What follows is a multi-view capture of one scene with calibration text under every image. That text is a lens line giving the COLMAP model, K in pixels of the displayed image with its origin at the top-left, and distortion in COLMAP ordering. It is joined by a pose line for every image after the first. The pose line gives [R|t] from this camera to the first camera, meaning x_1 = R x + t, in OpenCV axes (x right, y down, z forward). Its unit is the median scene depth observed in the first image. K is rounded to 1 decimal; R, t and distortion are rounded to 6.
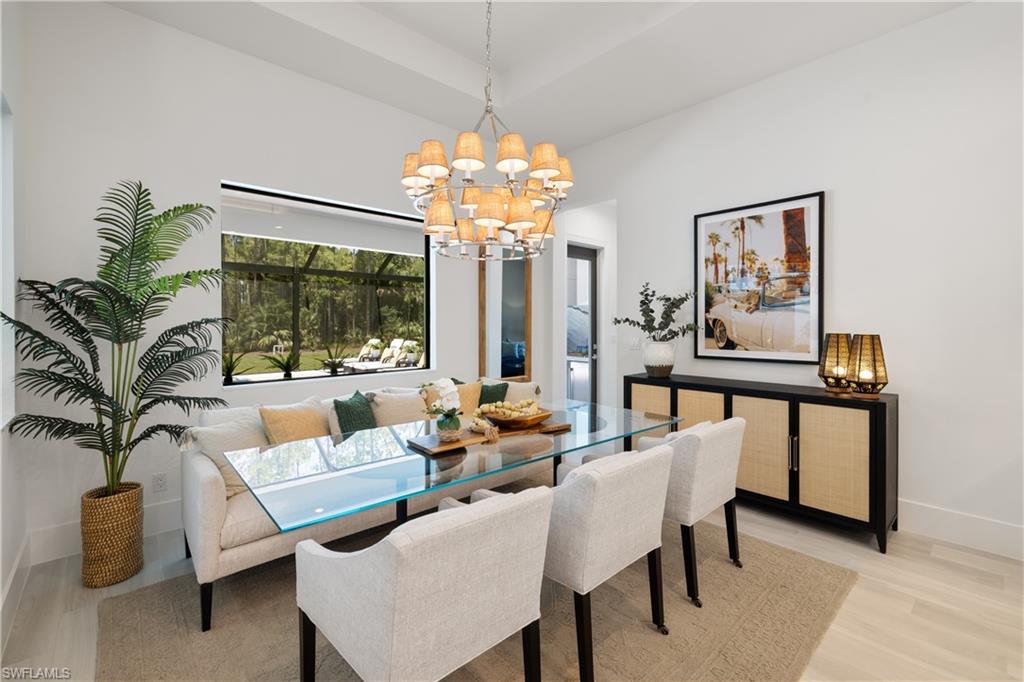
lens RADIAL K [[445.6, 0, 498.1], [0, 445.6, 324.8], [0, 0, 1]] dist [-0.001742, -0.000314]
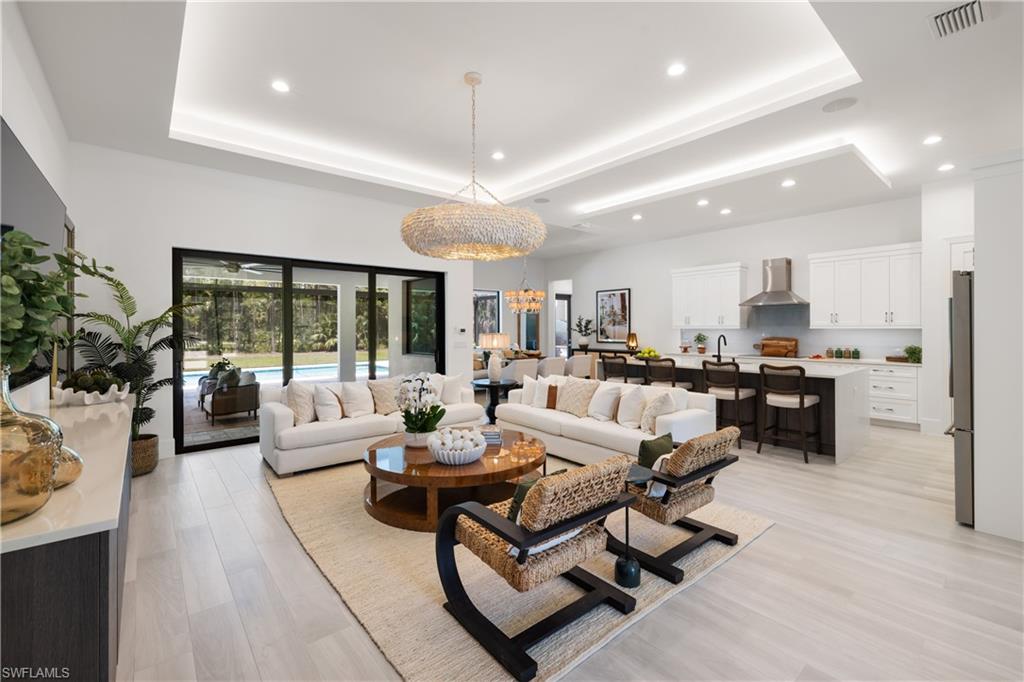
lens RADIAL K [[446.4, 0, 514.8], [0, 446.4, 327.3], [0, 0, 1]] dist [-0.003224, -0.000401]
pose [[0.999994, -0.001937, -0.002798, -0.067918], [0.001926, 0.999991, -0.003804, -0.009555], [0.002806, 0.003798, 0.999989, -1.882109]]
